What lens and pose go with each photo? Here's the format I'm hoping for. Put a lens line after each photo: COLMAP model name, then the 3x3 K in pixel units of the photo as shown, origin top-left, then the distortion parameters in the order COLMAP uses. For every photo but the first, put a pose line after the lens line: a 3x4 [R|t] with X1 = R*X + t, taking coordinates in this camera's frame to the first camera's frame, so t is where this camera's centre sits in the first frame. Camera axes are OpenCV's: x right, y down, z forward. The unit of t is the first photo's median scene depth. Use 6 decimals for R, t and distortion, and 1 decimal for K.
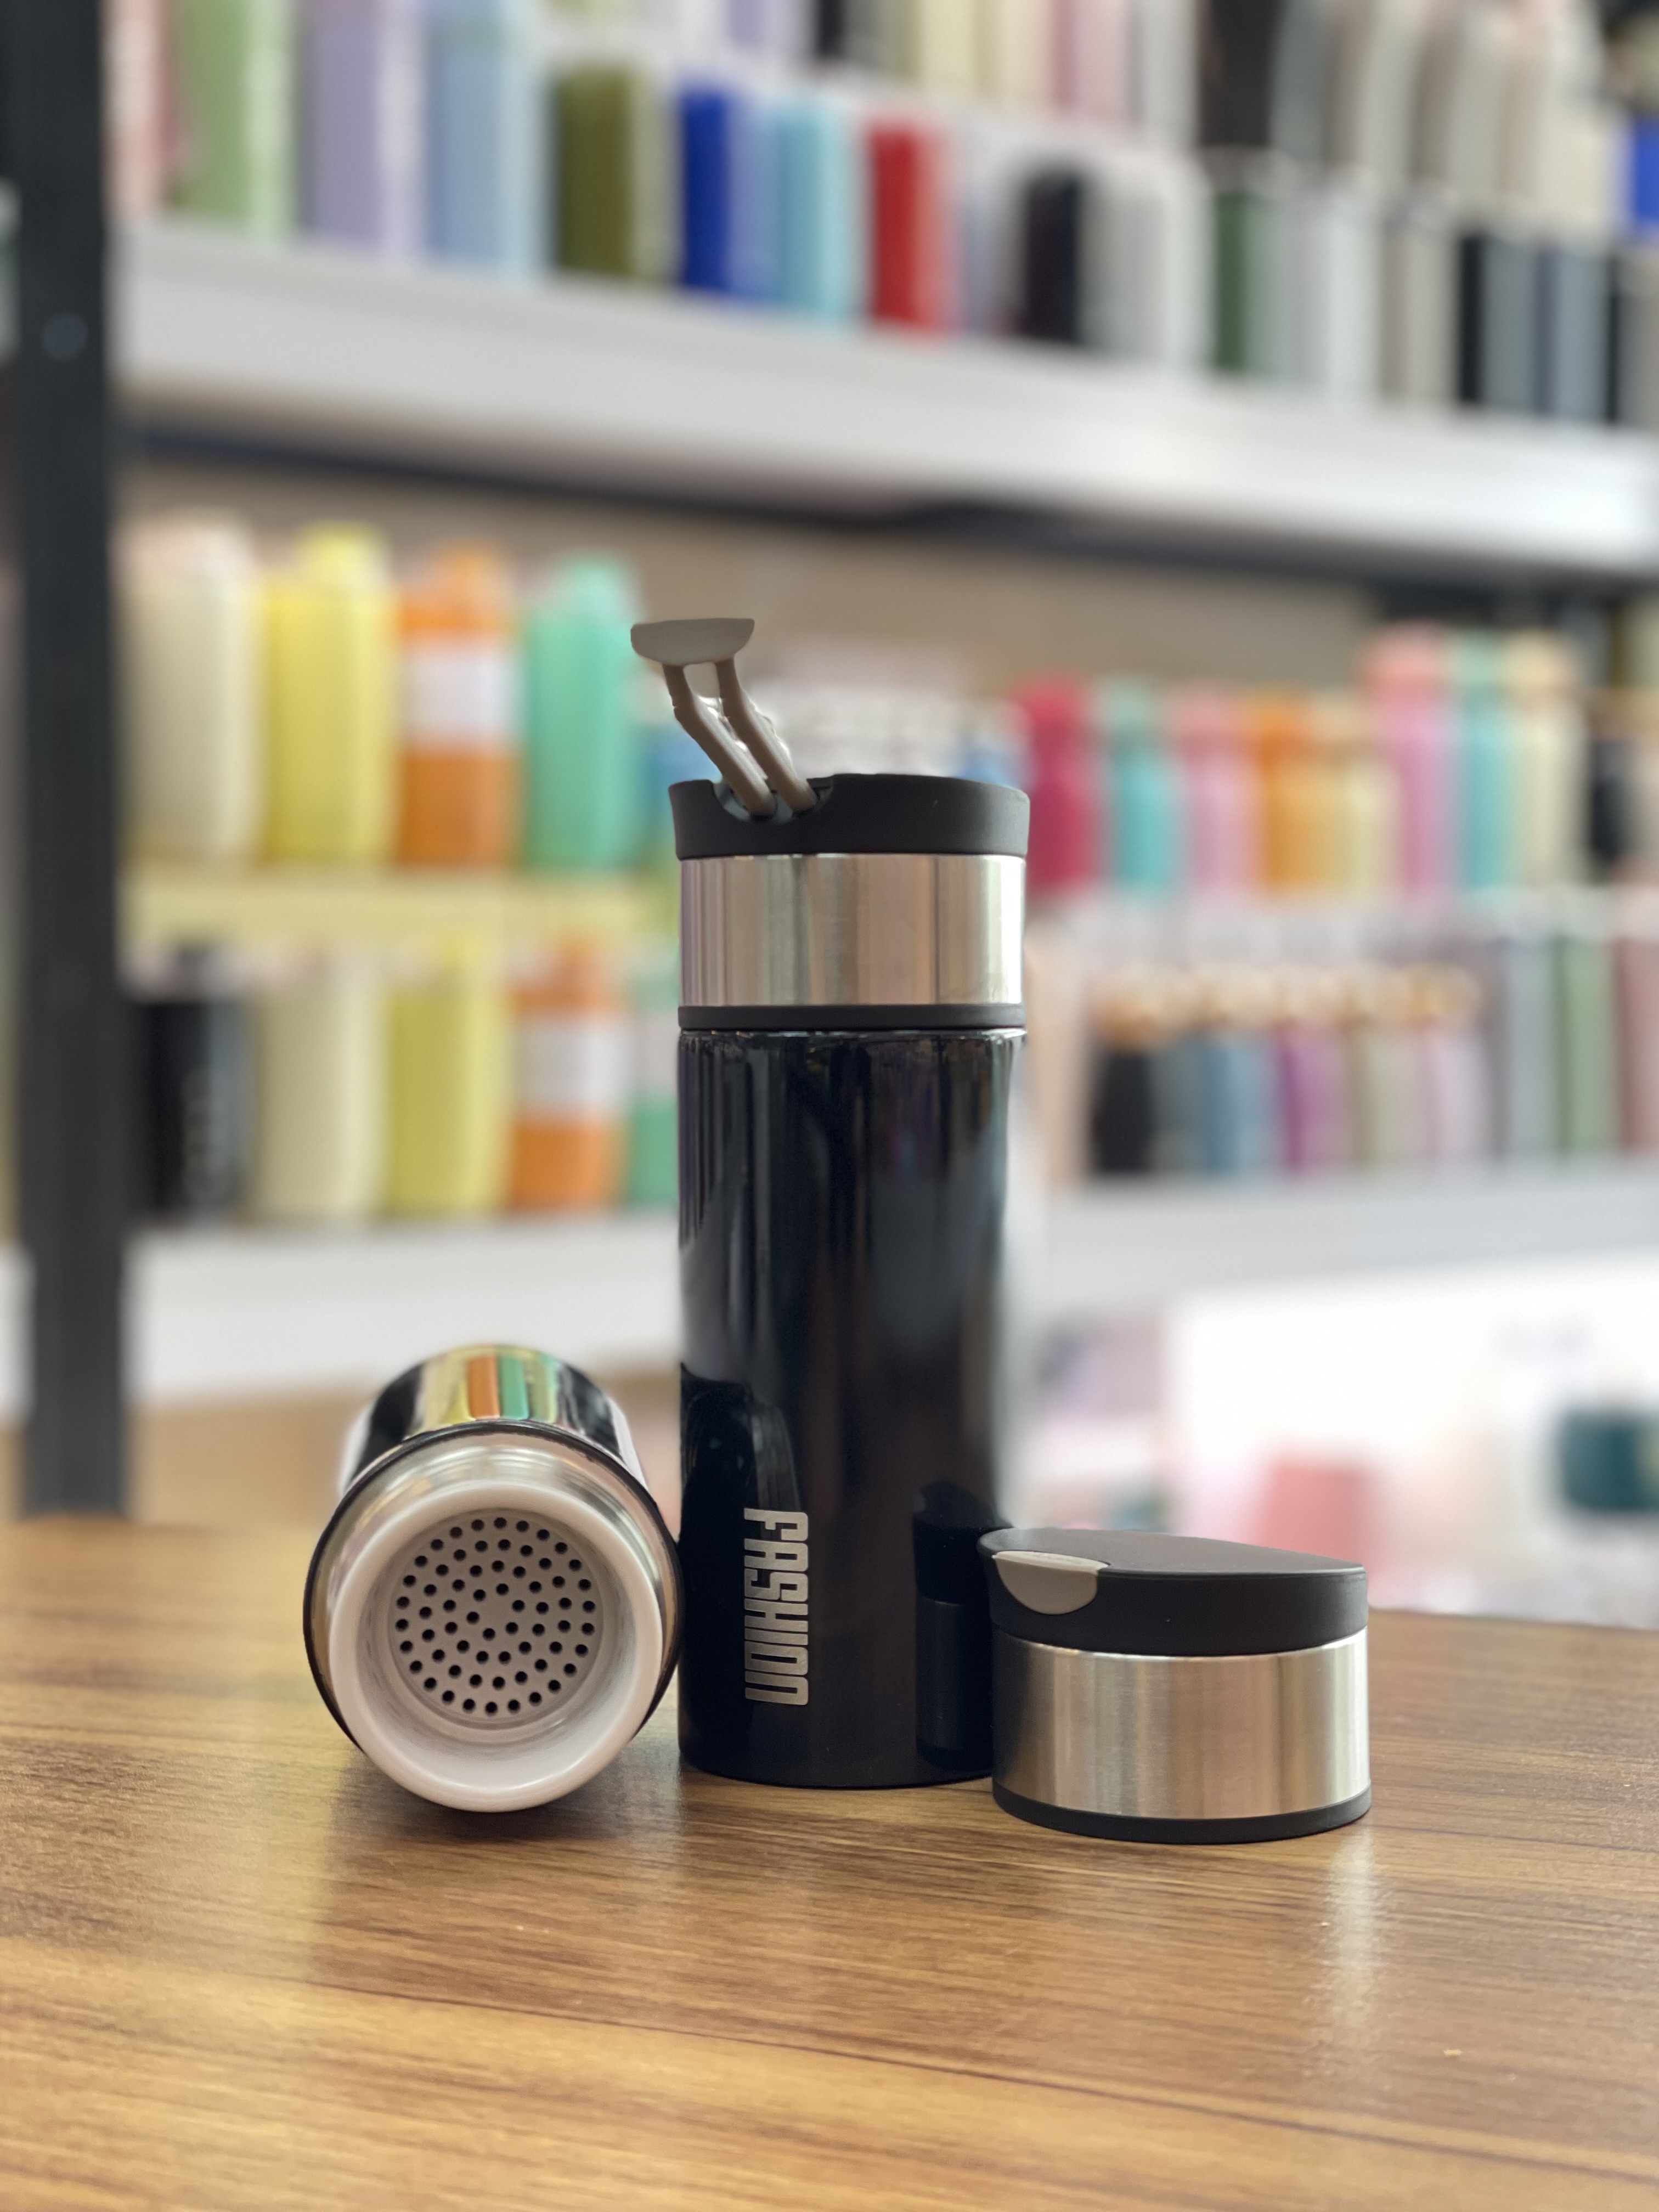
lens RADIAL K [[3375.0, 0, 829.5], [0, 3375.0, 1106.0], [0, 0, 1]] dist [0.148463, -0.389948]
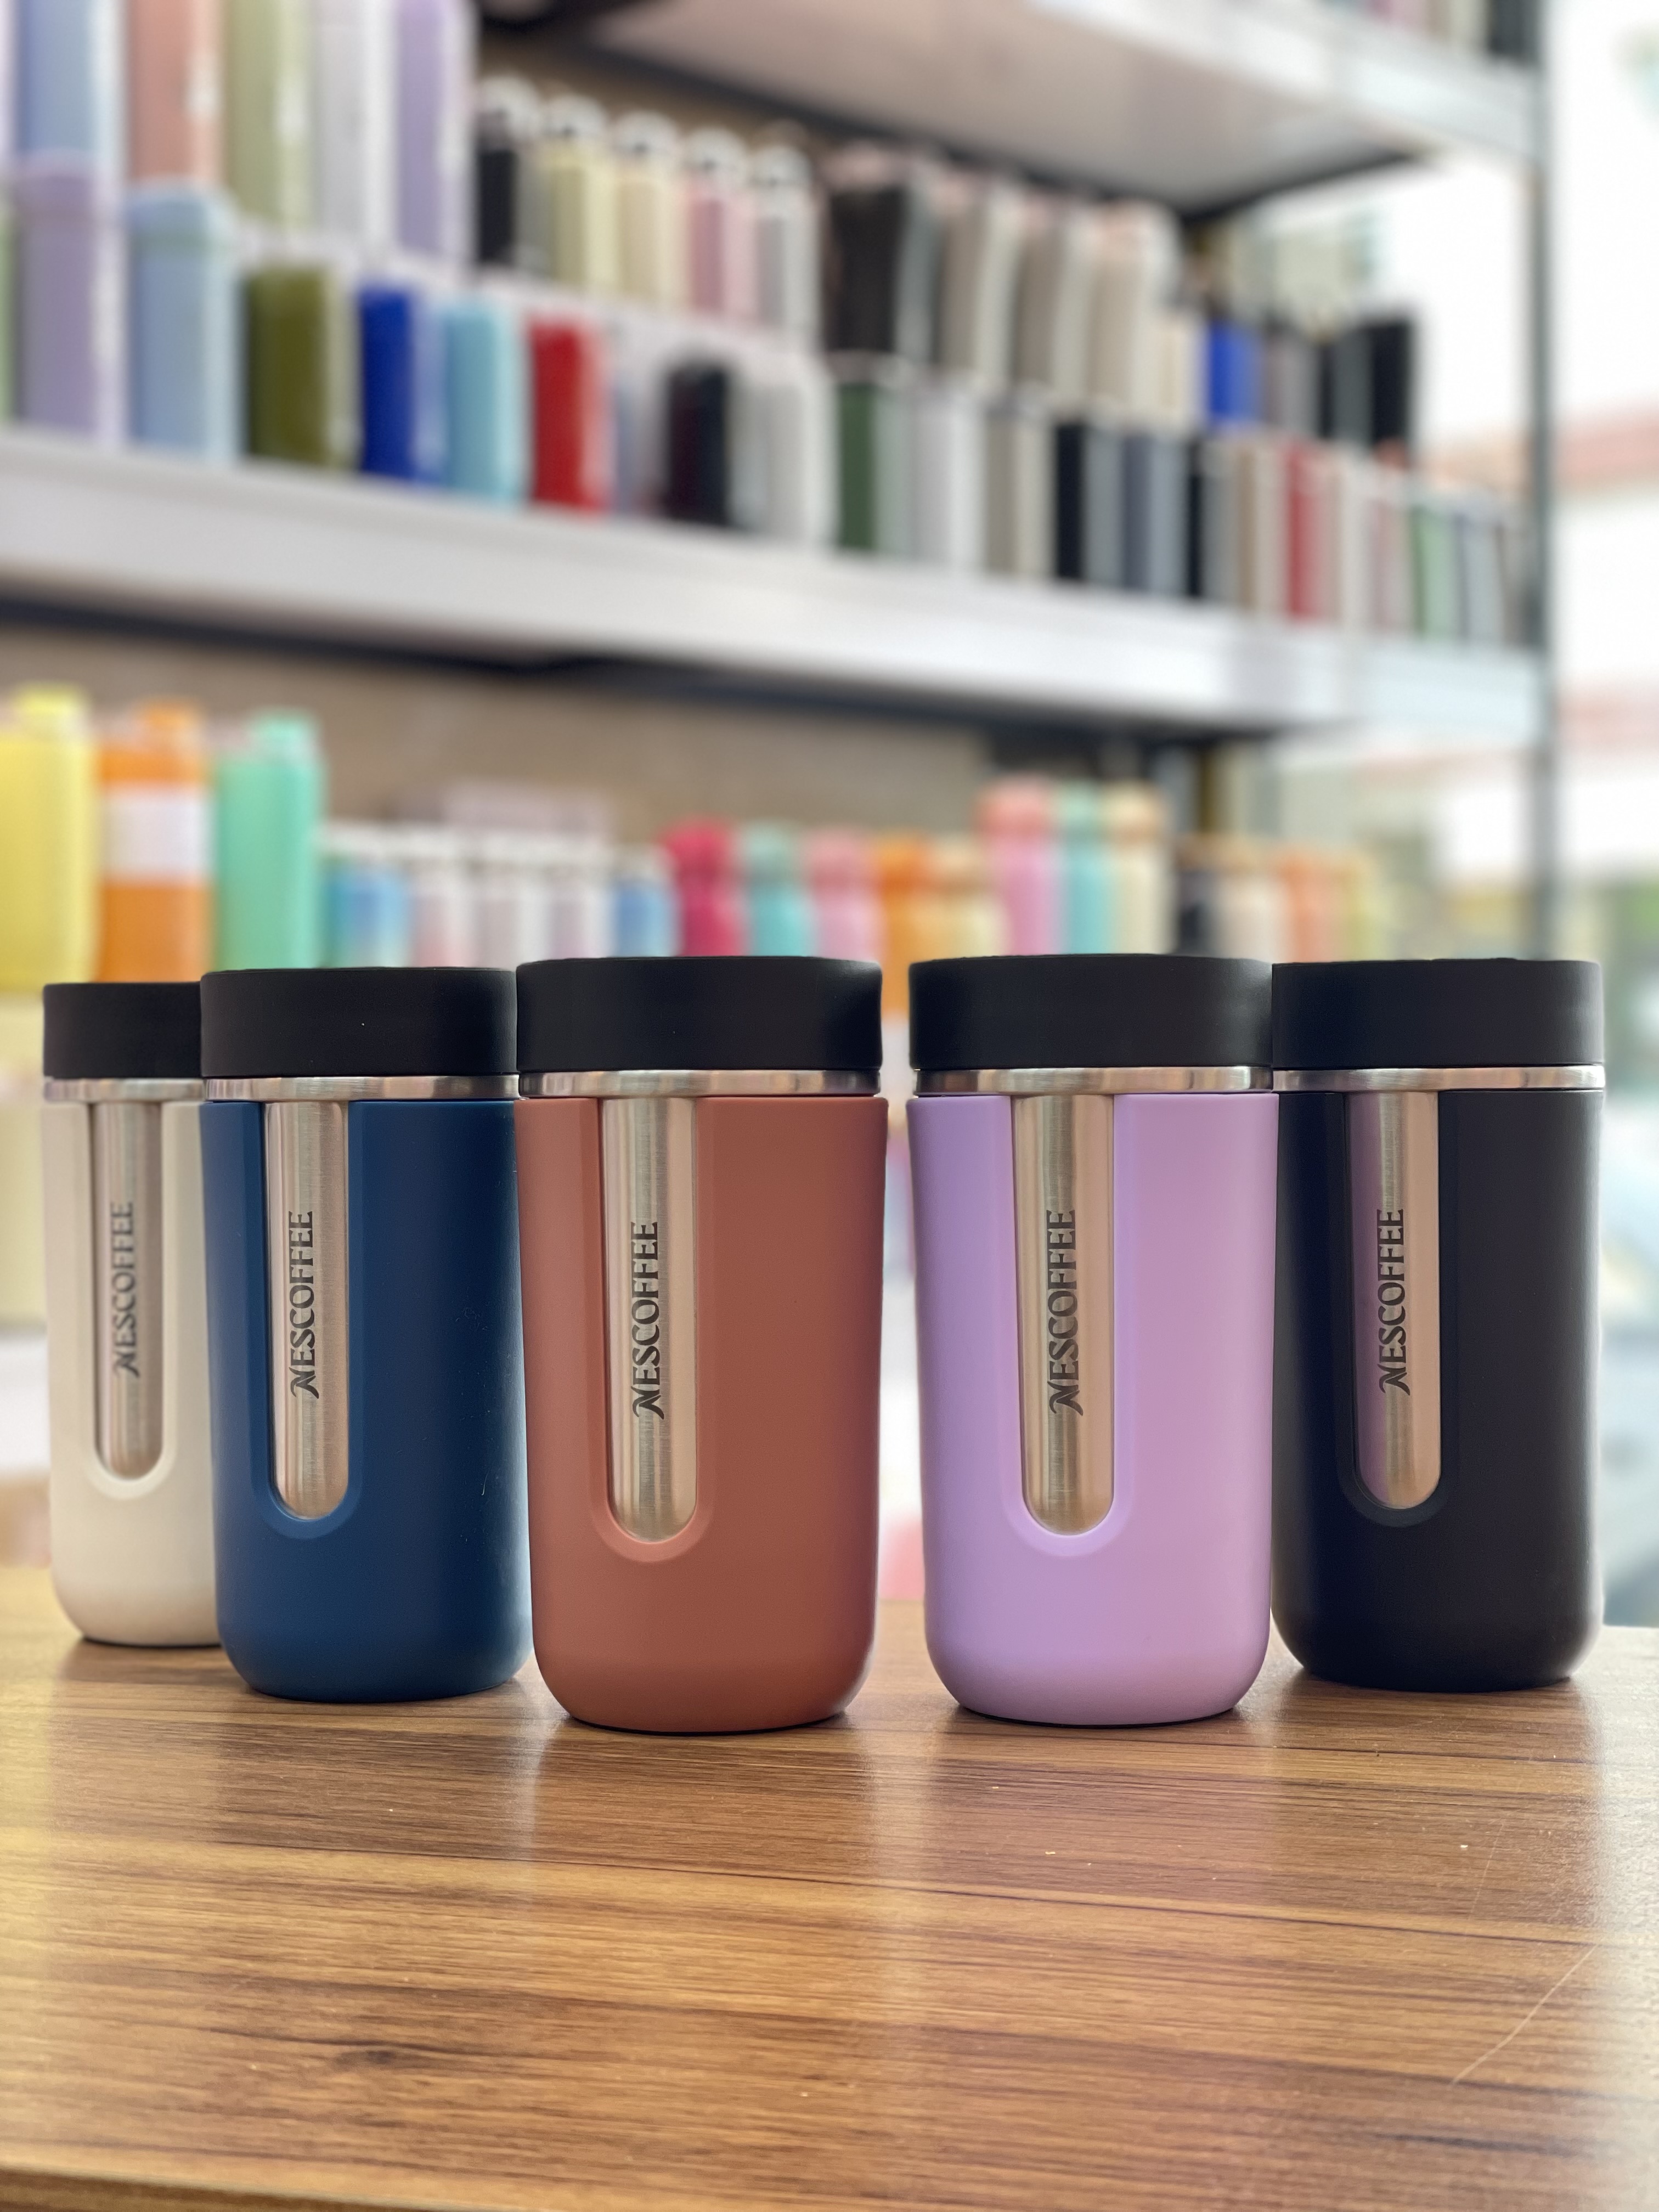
lens RADIAL K [[3375.0, 0, 829.5], [0, 3375.0, 1106.0], [0, 0, 1]] dist [0.148463, -0.389948]
pose [[0.993732, -0.002945, 0.111749, -0.062661], [0.006239, 0.999556, -0.029144, -0.003963], [-0.111613, 0.029659, 0.993309, -0.379639]]
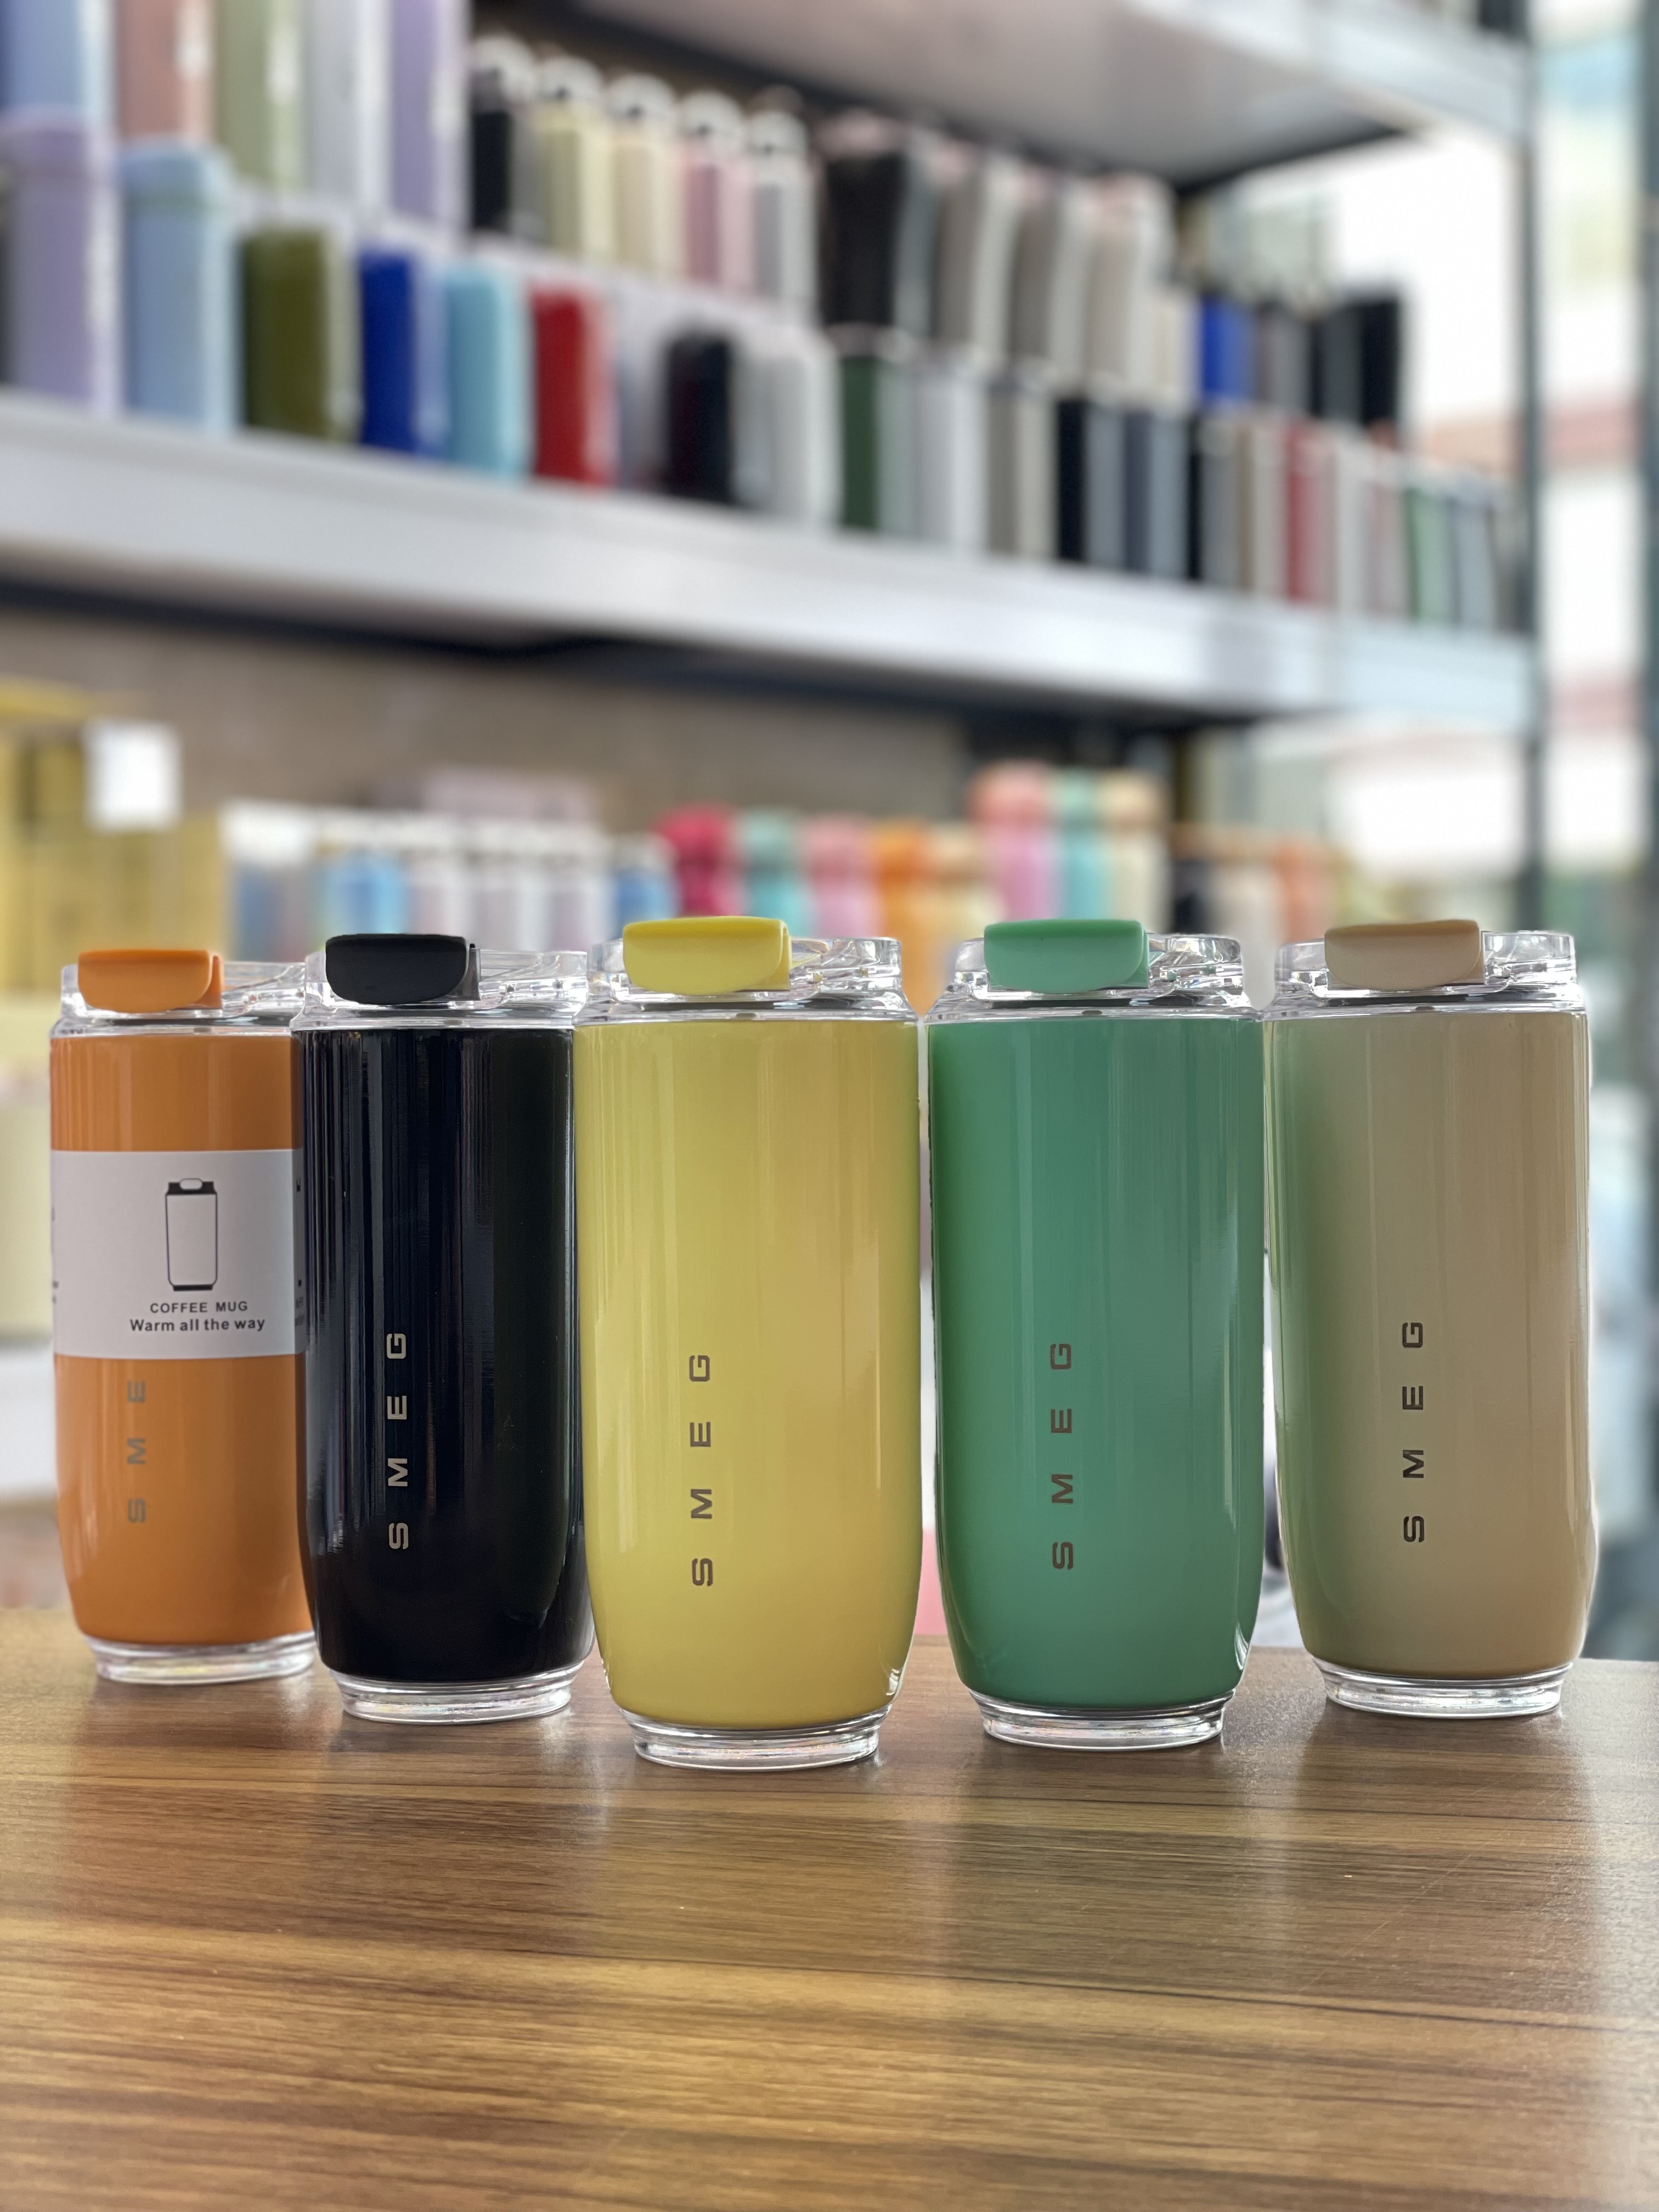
lens RADIAL K [[3375.0, 0, 829.5], [0, 3375.0, 1106.0], [0, 0, 1]] dist [0.148463, -0.389948]
pose [[0.989218, -0.006232, 0.146316, -0.202364], [0.010179, 0.999604, -0.026242, -0.016320], [-0.146095, 0.027449, 0.988890, -0.224544]]
